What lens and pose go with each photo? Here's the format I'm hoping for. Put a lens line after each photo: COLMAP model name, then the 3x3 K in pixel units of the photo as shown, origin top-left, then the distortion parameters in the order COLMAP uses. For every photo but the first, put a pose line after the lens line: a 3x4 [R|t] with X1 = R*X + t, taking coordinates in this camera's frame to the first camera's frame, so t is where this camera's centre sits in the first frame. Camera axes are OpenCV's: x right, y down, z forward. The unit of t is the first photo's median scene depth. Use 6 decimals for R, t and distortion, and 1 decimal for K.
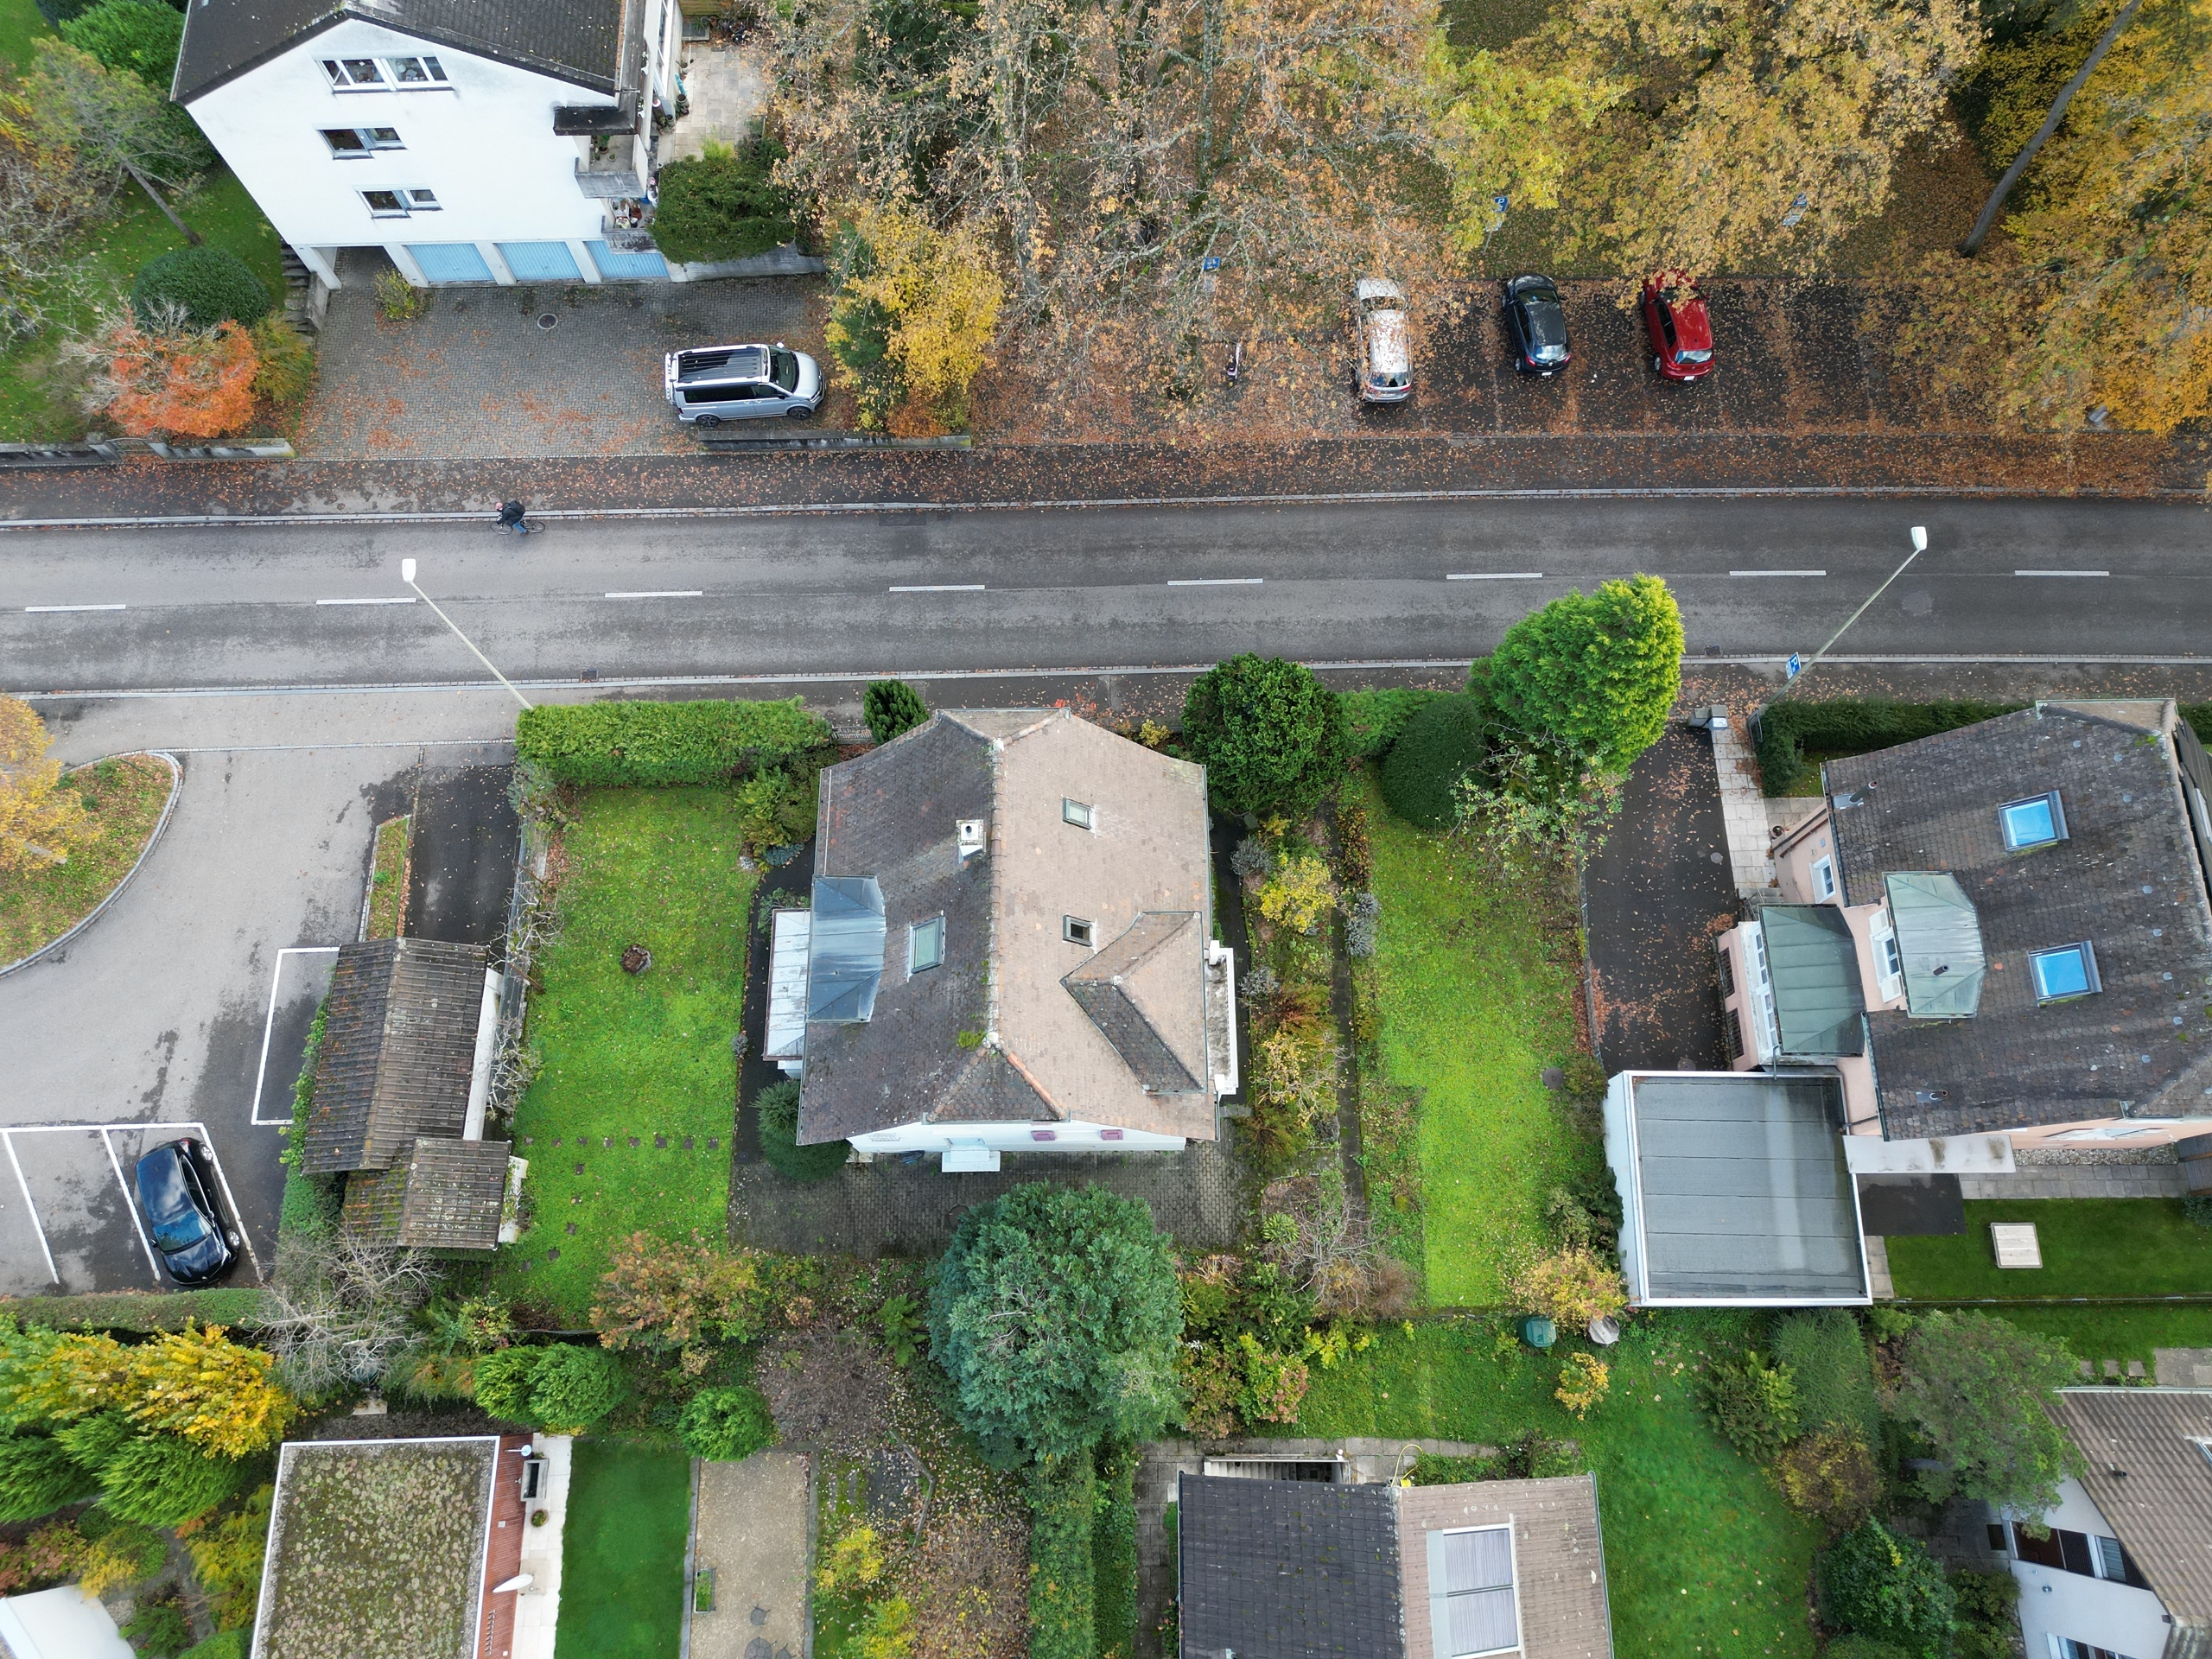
lens RADIAL K [[1543.3, 0, 1103.6], [0, 1543.3, 827.1], [0, 0, 1]] dist [0.072201, -0.061350]
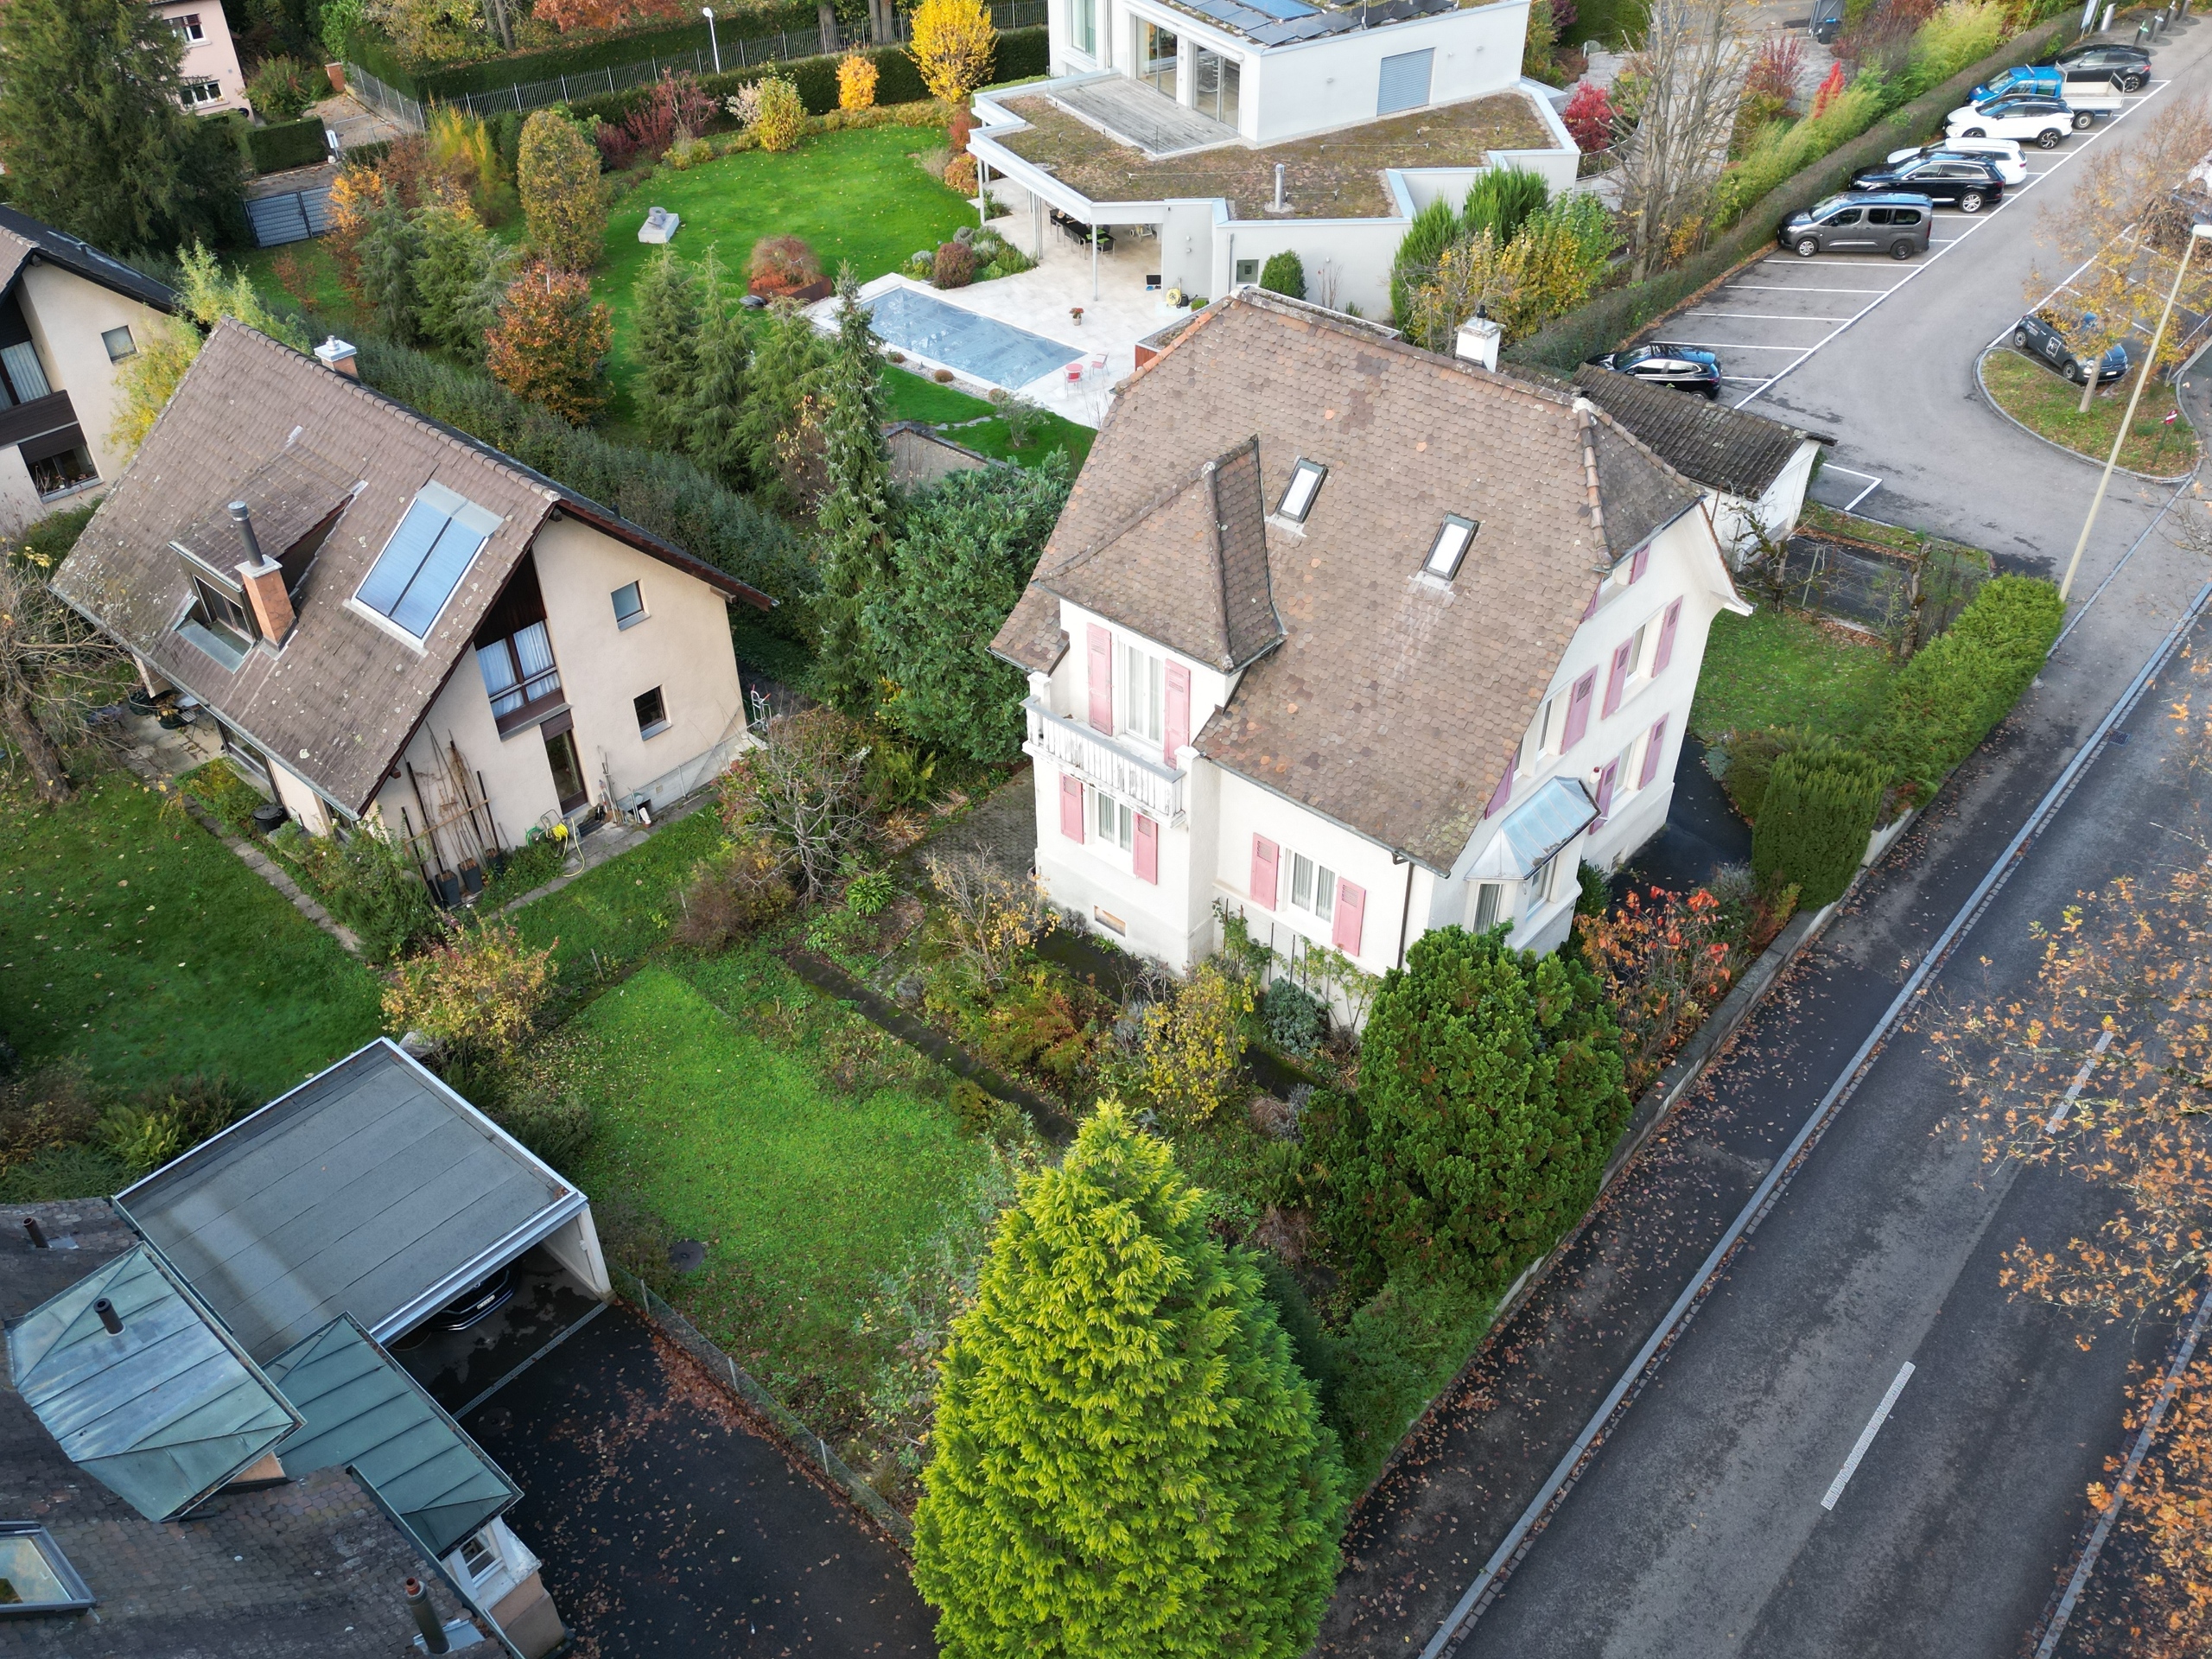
lens RADIAL K [[1811.1, 0, 1101.1], [0, 1811.1, 834.0], [0, 0, 1]] dist [0.075038, -0.070880]
pose [[-0.670885, 0.480852, -0.564531, 0.490267], [-0.693644, -0.137701, 0.707033, -0.397538], [0.262242, 0.865921, 0.425922, 0.617611]]
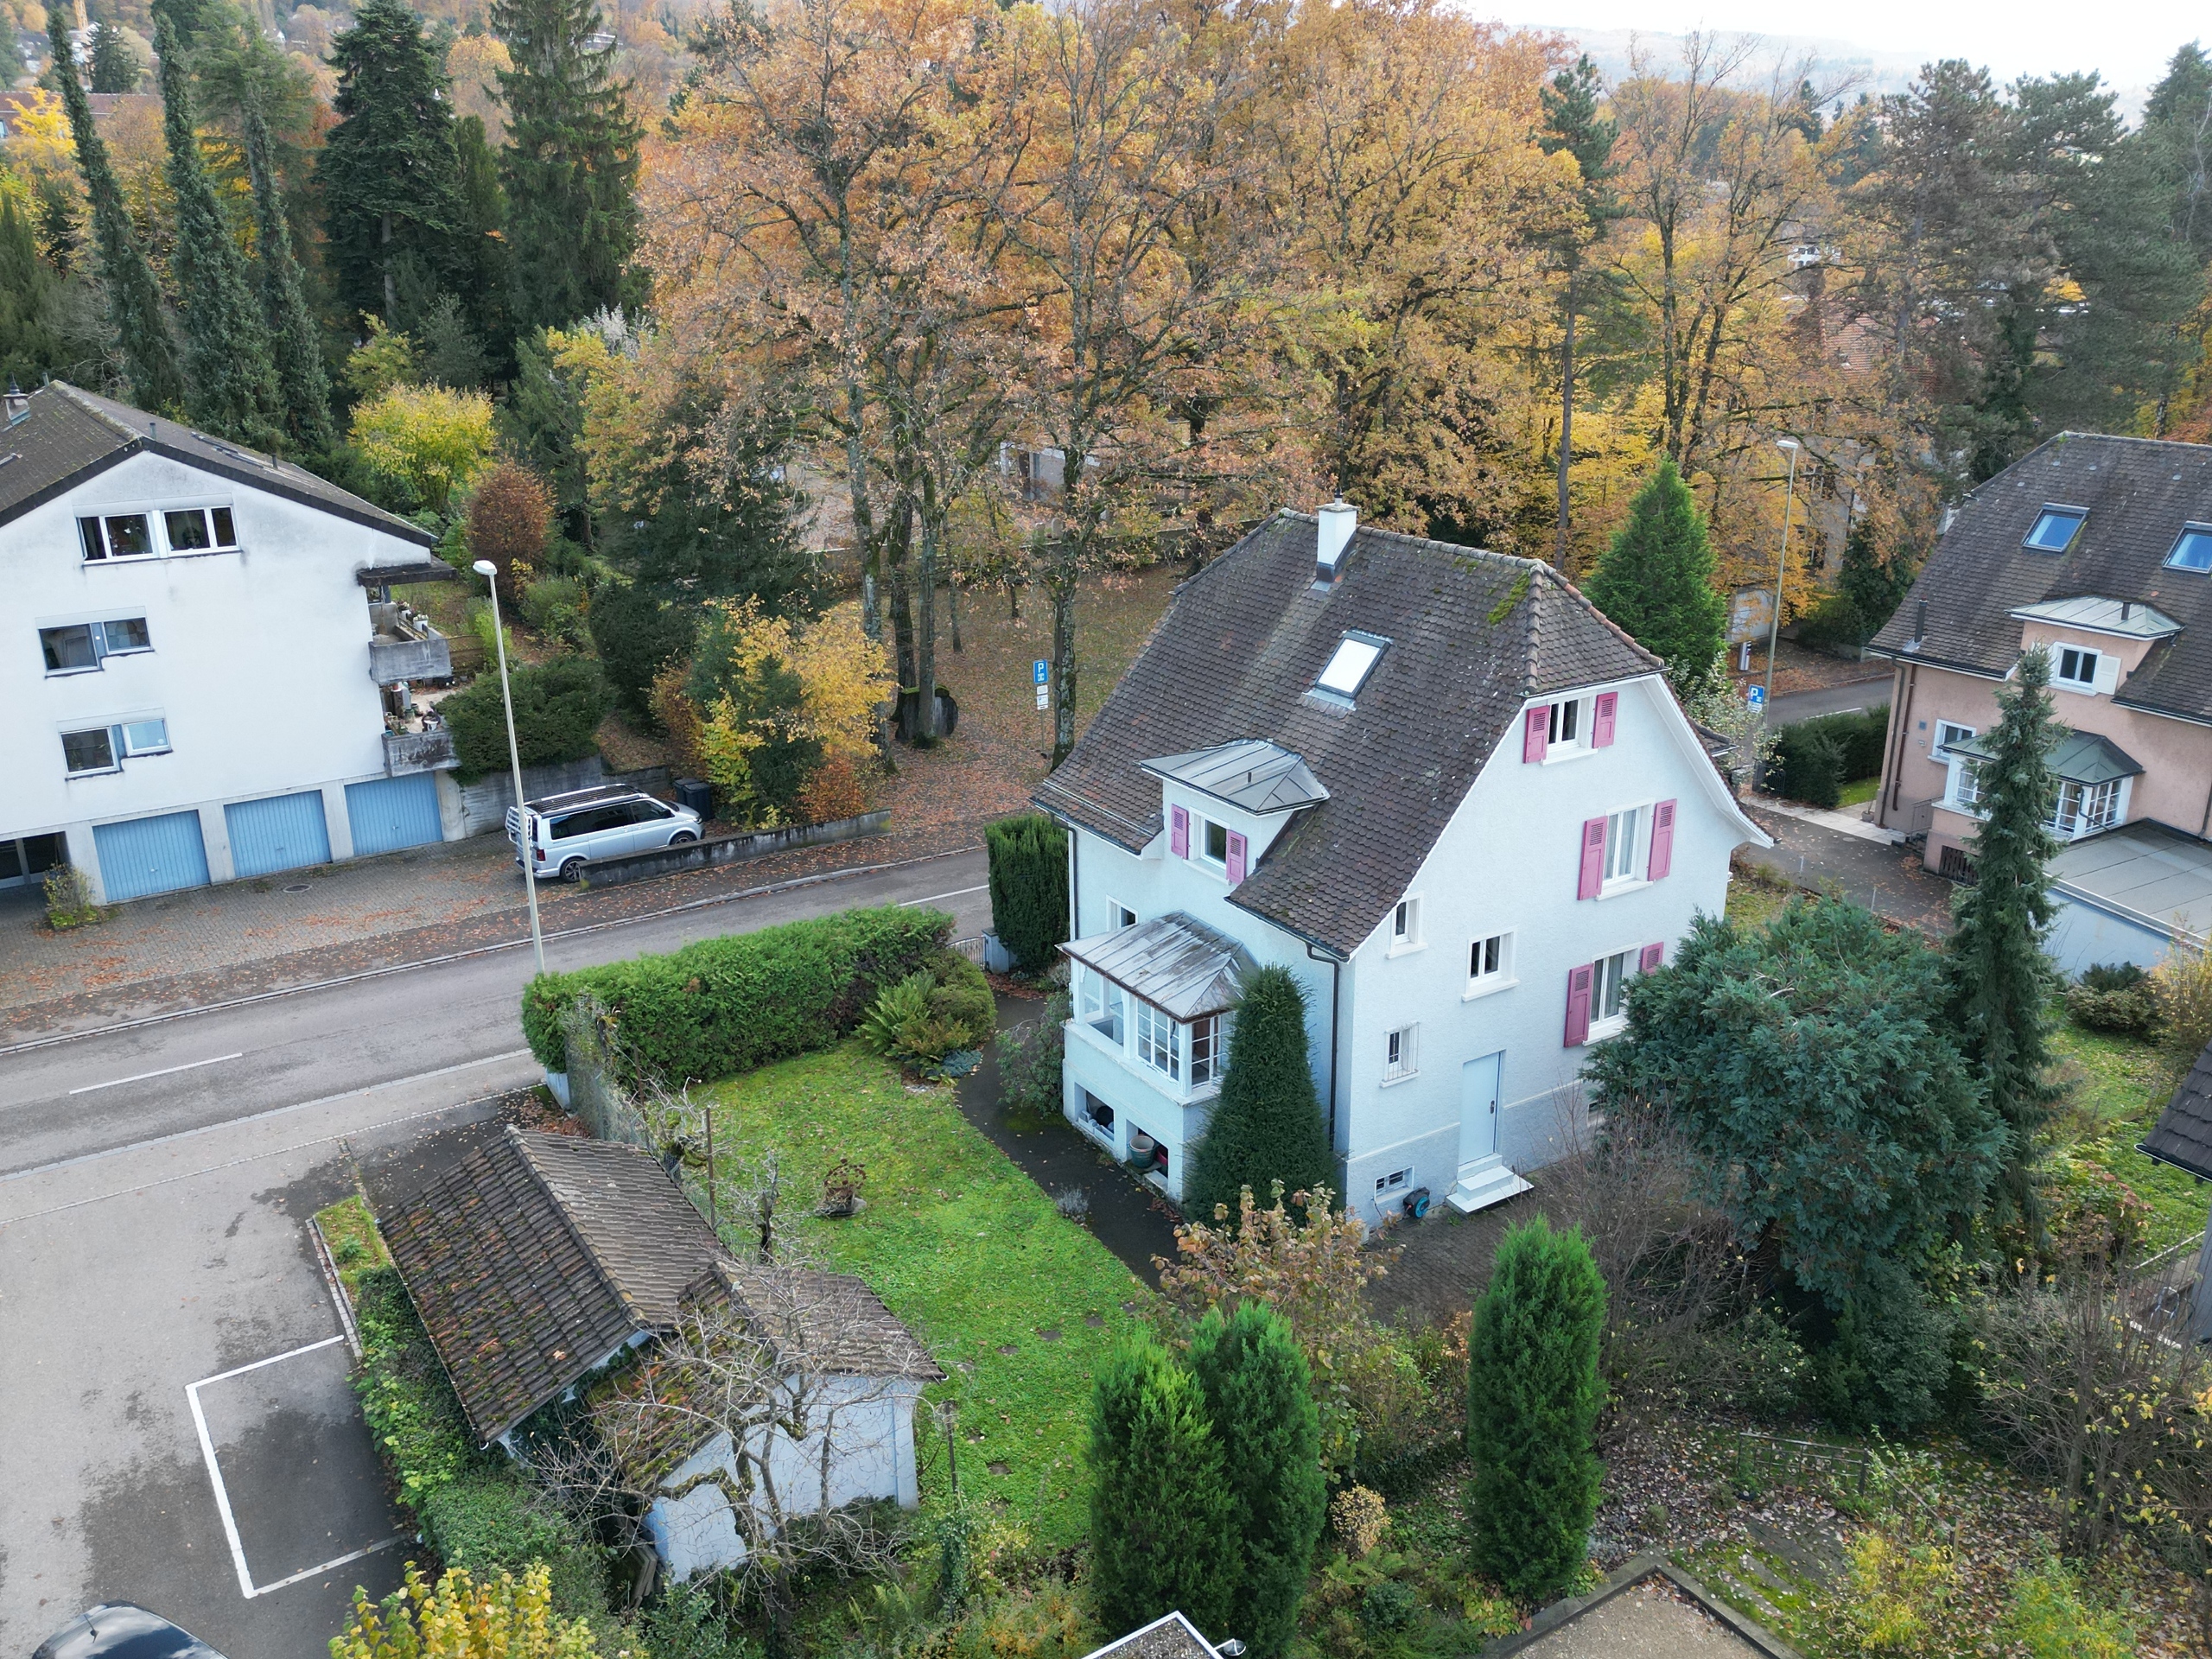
lens RADIAL K [[1811.1, 0, 1106.1], [0, 1811.1, 829.5], [0, 0, 1]] dist [0.075038, -0.070880]
pose [[0.844503, -0.167952, 0.508534, -0.558936], [0.505037, 0.565697, -0.651863, 0.525426], [-0.178194, 0.807328, 0.562555, 0.476449]]
